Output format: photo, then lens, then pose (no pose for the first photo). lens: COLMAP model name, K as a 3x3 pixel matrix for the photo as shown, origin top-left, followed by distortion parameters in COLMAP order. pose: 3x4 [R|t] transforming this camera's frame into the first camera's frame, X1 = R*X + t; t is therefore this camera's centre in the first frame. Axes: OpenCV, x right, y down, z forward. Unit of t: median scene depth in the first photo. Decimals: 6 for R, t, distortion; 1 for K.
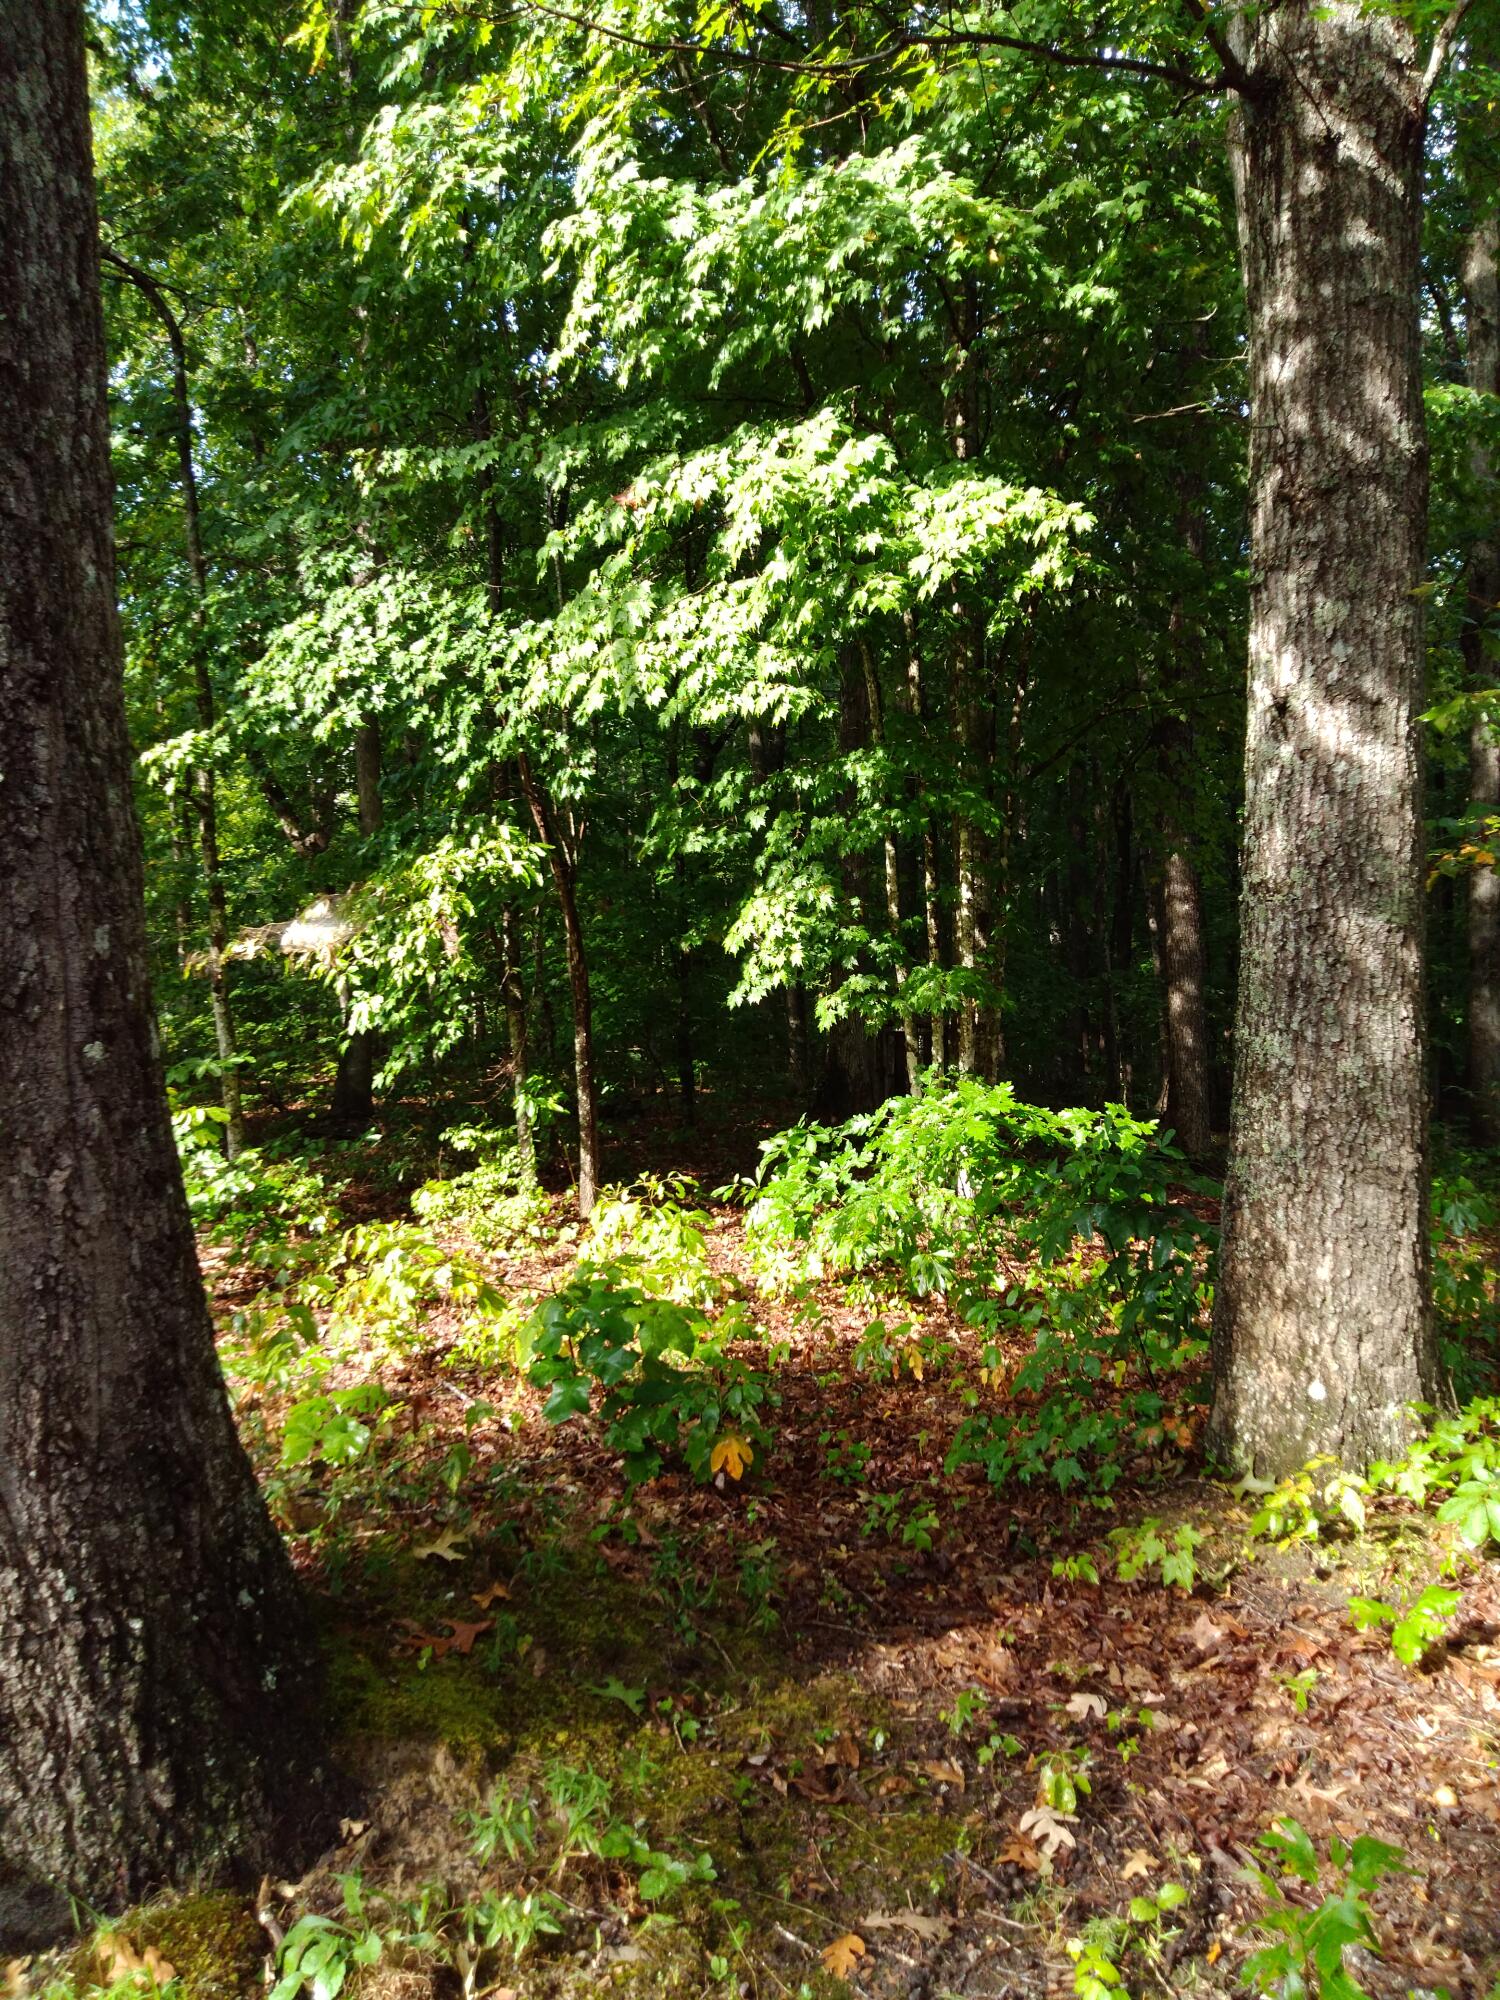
lens RADIAL K [[1444.3, 0, 765.2], [0, 1444.3, 989.2], [0, 0, 1]] dist [0.100995, -0.155110]
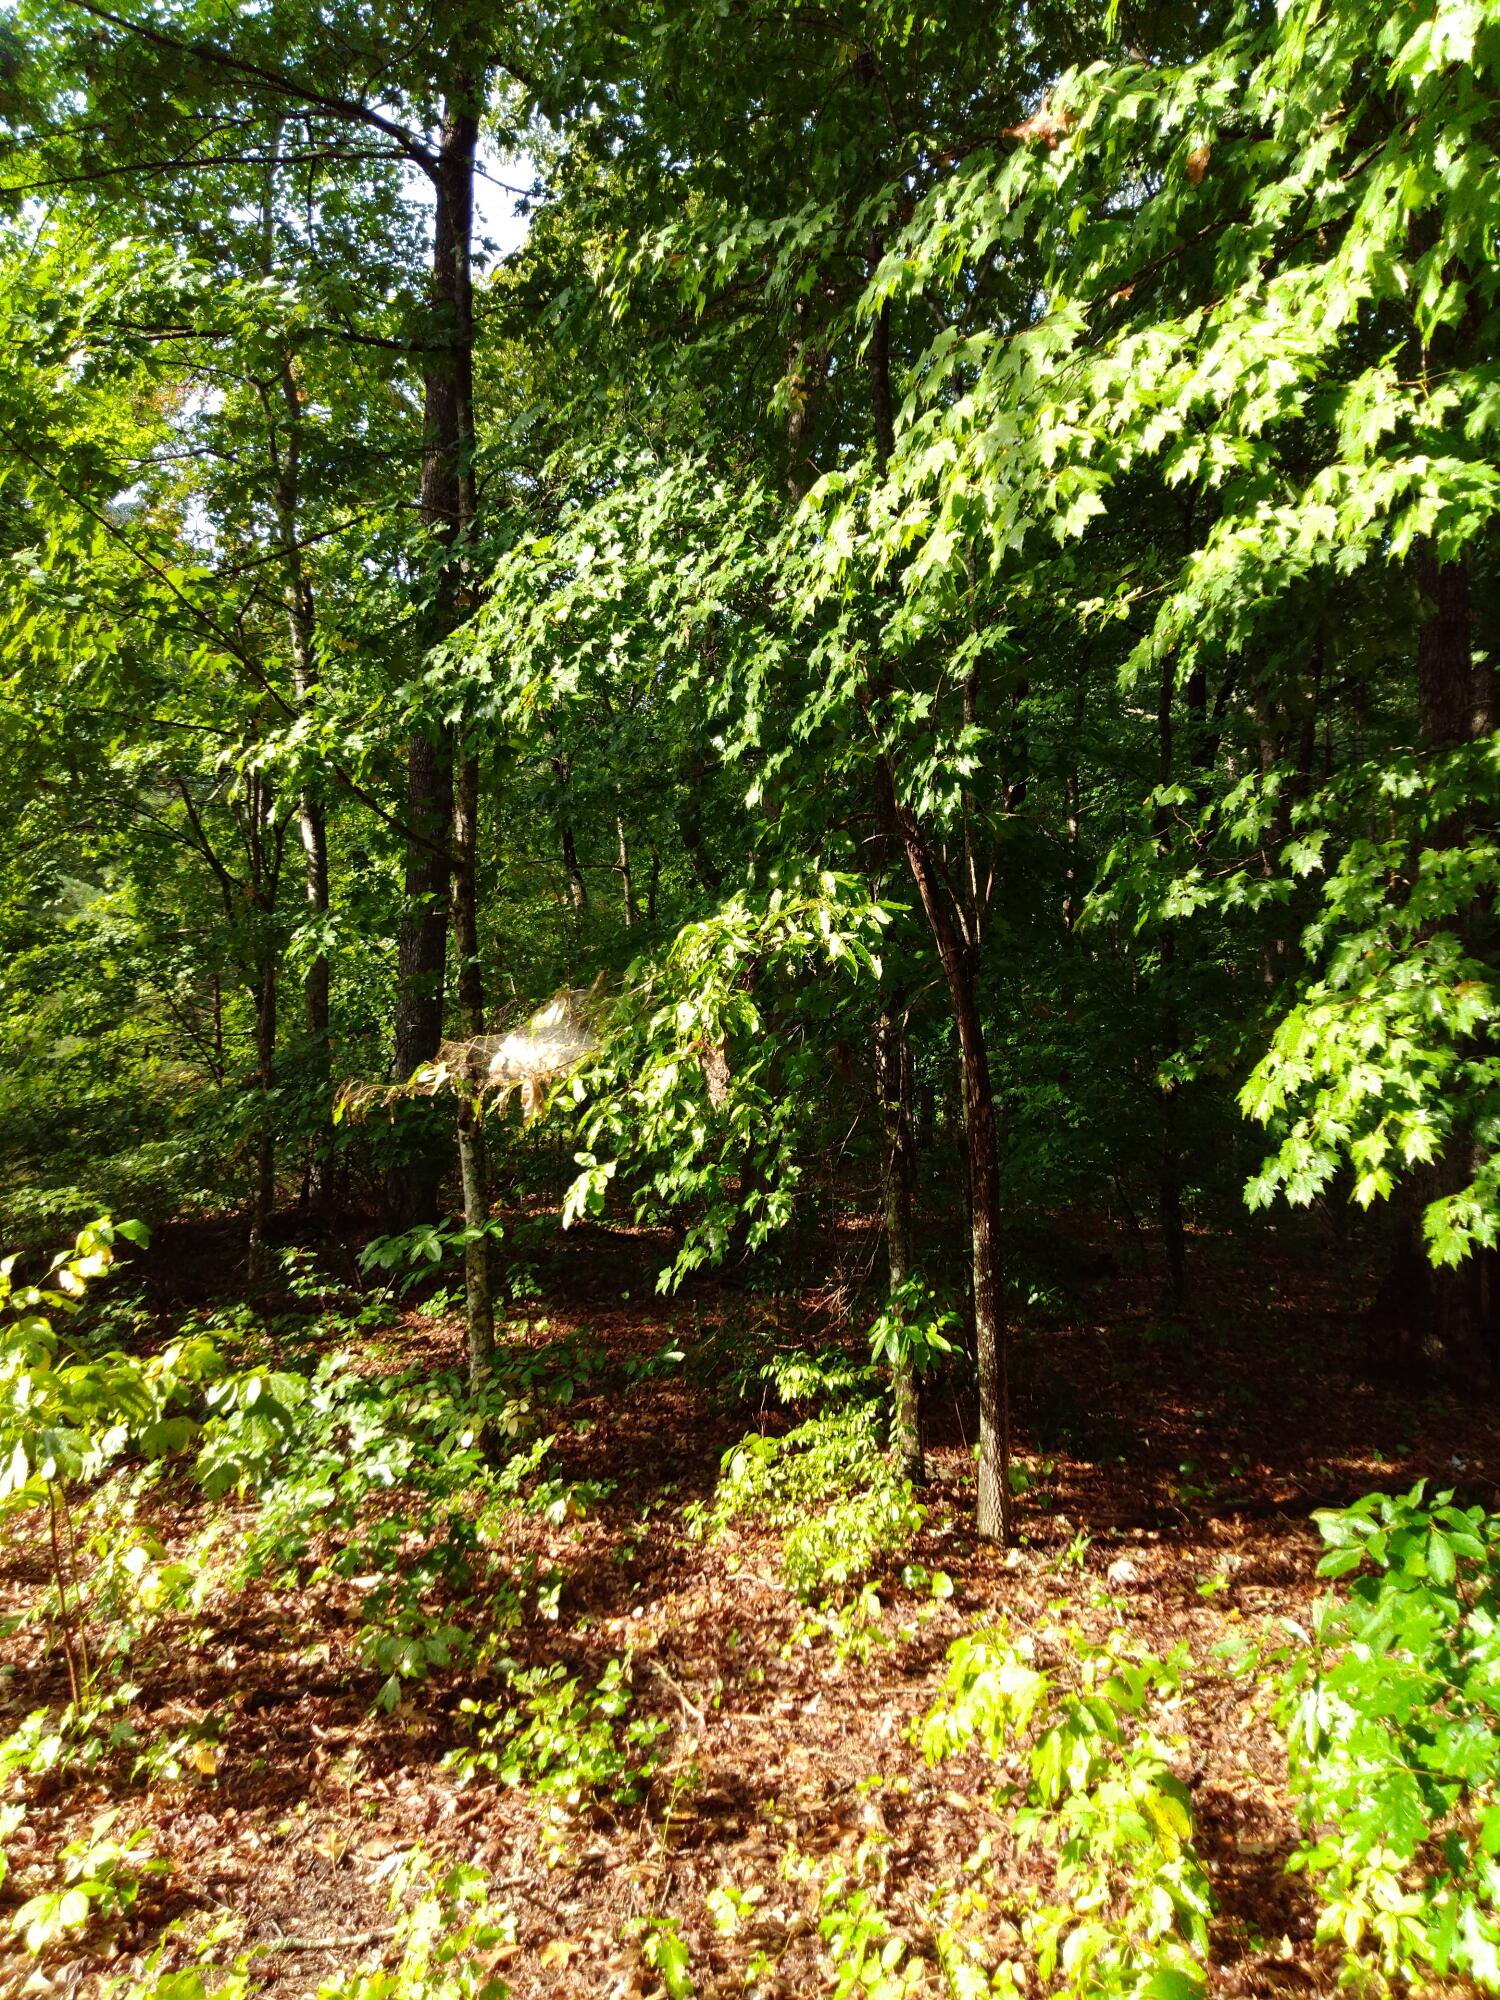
lens RADIAL K [[1444.3, 0, 765.2], [0, 1444.3, 989.2], [0, 0, 1]] dist [0.100995, -0.155110]
pose [[0.943683, 0.010405, -0.330686, -0.016697], [-0.030571, 0.997972, -0.055841, -0.035107], [0.329434, 0.062805, 0.942087, 0.467955]]
